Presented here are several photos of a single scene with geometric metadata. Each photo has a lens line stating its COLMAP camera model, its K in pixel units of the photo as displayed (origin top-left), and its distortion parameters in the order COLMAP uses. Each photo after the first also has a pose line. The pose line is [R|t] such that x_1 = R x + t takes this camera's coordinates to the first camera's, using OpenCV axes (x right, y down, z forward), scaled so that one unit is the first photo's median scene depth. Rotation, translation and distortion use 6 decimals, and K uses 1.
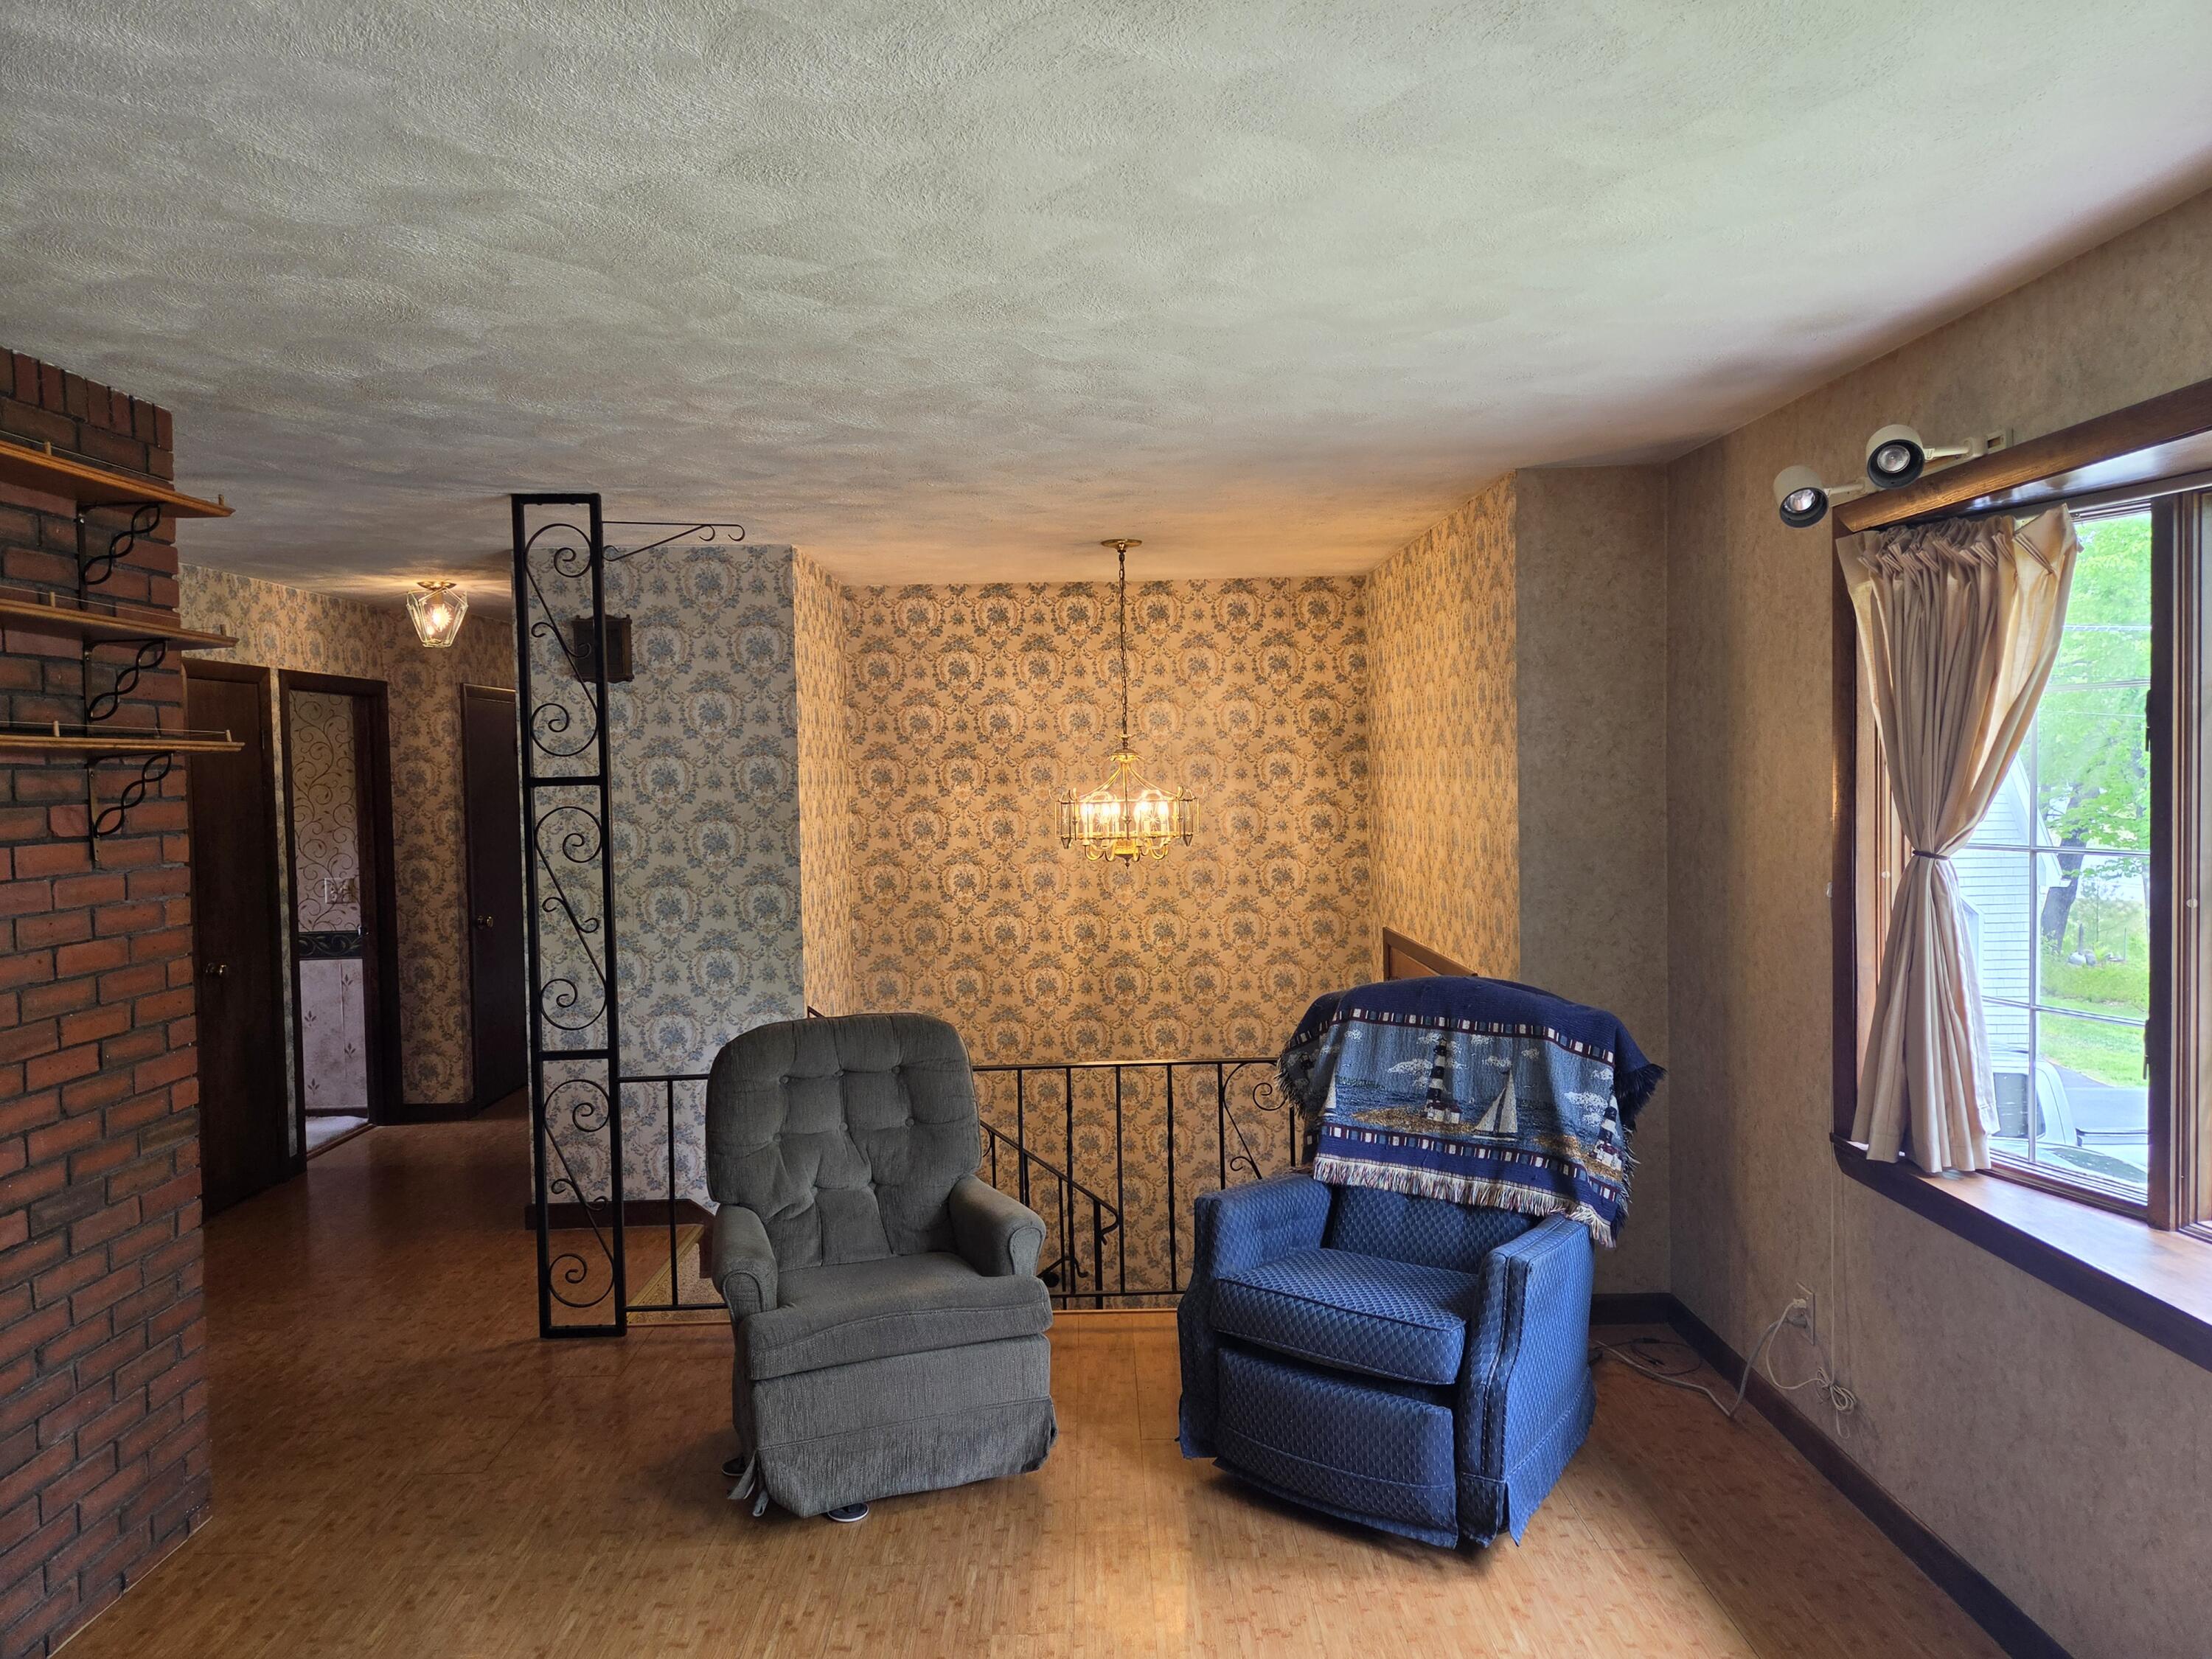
lens RADIAL K [[1485.6, 0, 1107.3], [0, 1485.6, 835.8], [0, 0, 1]] dist [0.020392, -0.027048]
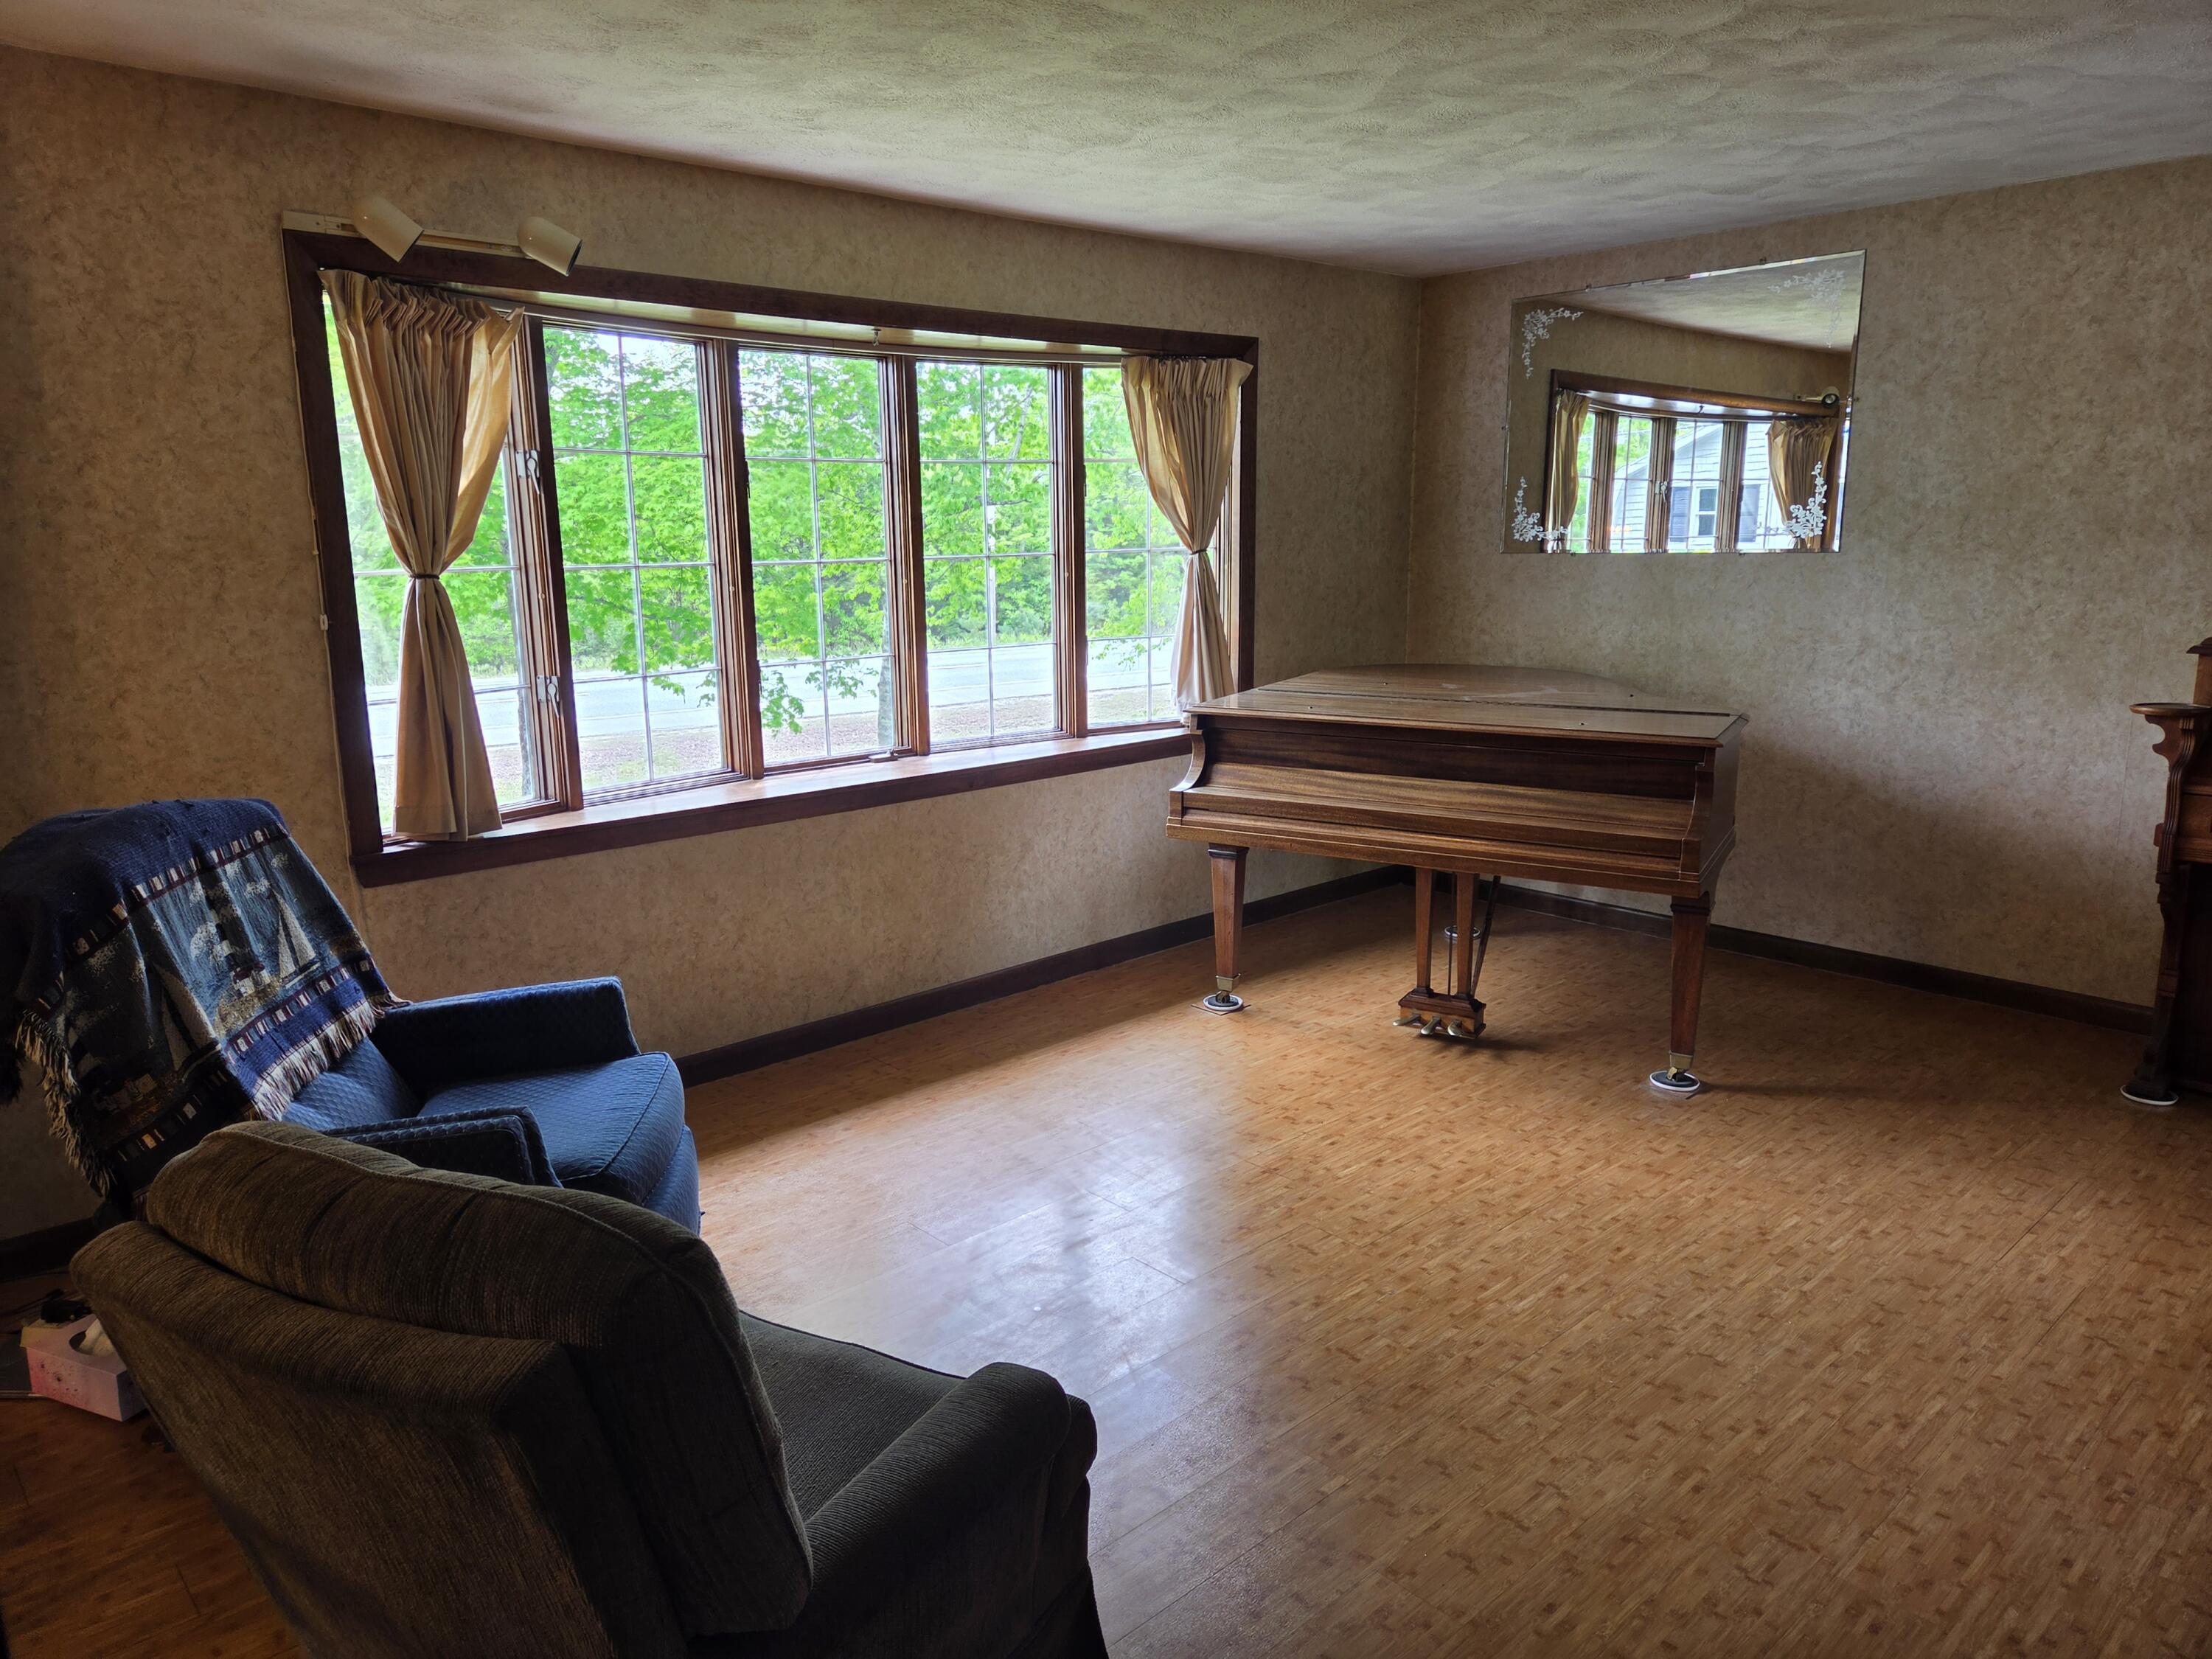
lens RADIAL K [[1485.6, 0, 1108.8], [0, 1485.6, 826.4], [0, 0, 1]] dist [0.020392, -0.027048]
pose [[-0.686213, -0.128063, 0.716039, -0.571415], [0.045944, 0.974784, 0.218370, -0.022494], [-0.725948, 0.182746, -0.663026, 1.192711]]
